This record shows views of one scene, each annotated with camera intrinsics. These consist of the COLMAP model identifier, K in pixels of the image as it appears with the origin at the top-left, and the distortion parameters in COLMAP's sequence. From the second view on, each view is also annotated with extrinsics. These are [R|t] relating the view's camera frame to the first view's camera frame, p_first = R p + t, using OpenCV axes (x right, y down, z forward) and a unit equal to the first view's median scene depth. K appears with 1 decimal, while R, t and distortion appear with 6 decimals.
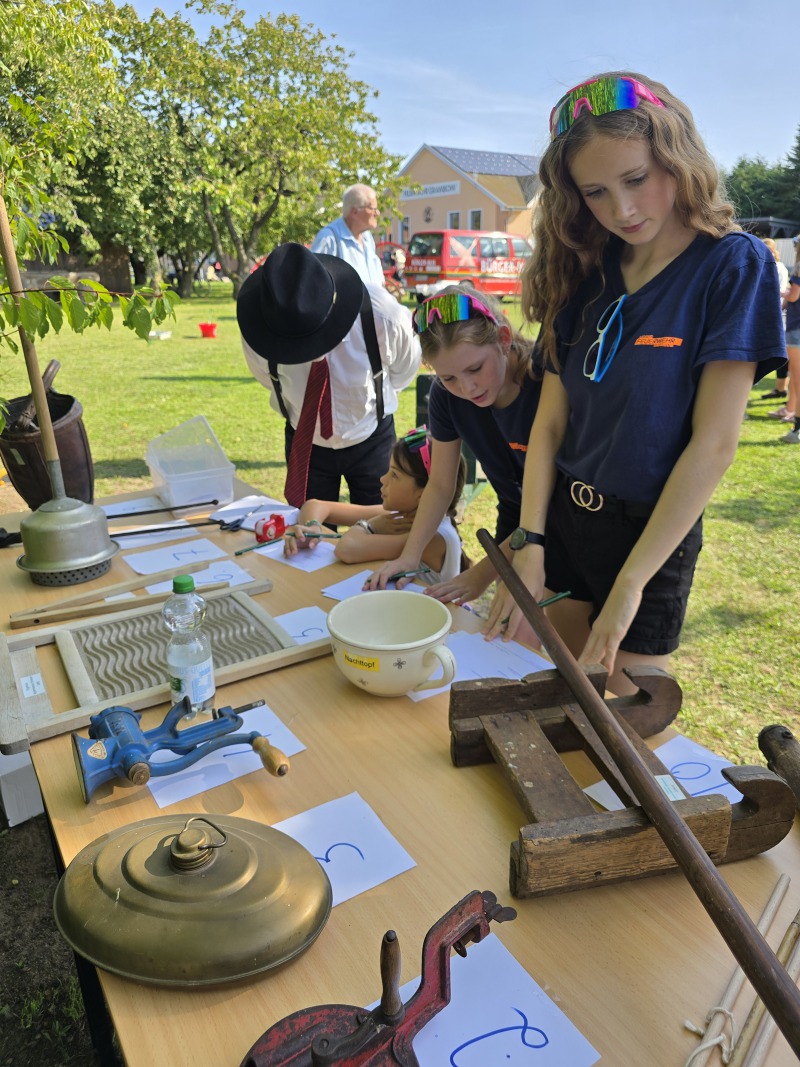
lens RADIAL K [[704.6, 0, 436.5], [0, 704.6, 534.7], [0, 0, 1]] dist [-0.036975, -0.002619]
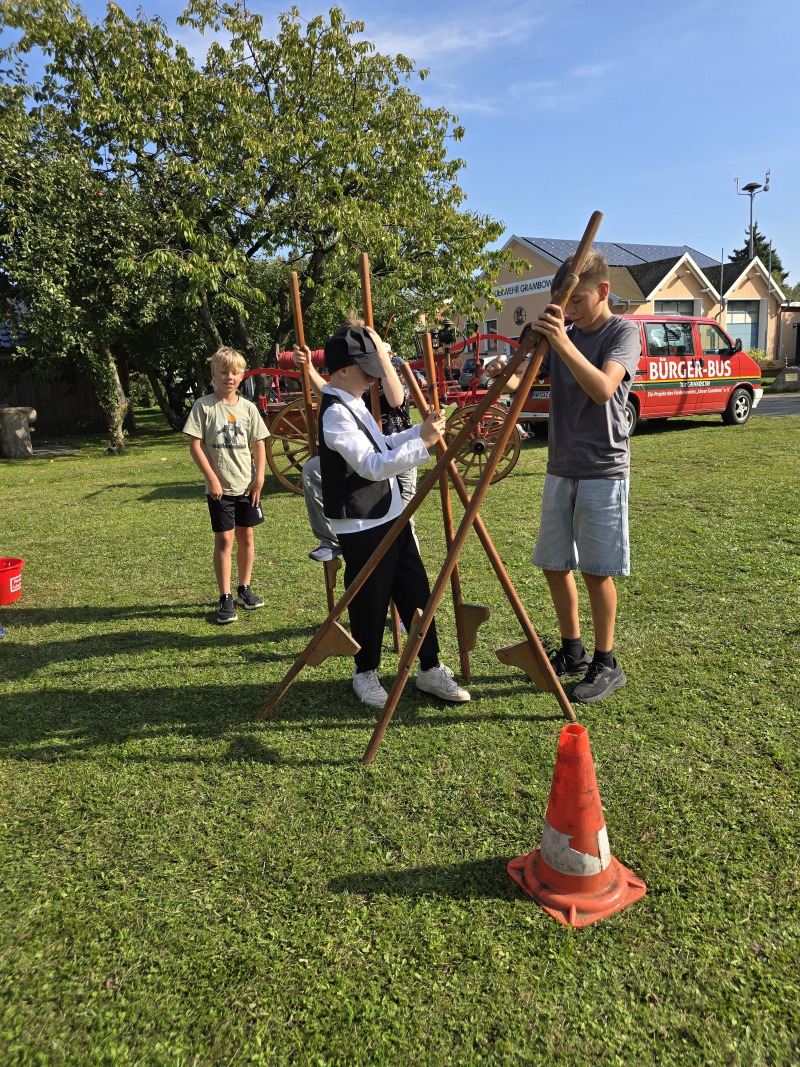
lens RADIAL K [[709.2, 0, 395.8], [0, 709.2, 532.4], [0, 0, 1]] dist [0.002528, -0.002720]
pose [[0.985726, -0.014920, -0.167692, -0.042488], [-0.010863, 0.988353, -0.151790, -0.165436], [0.168004, 0.151445, 0.974084, 0.427397]]
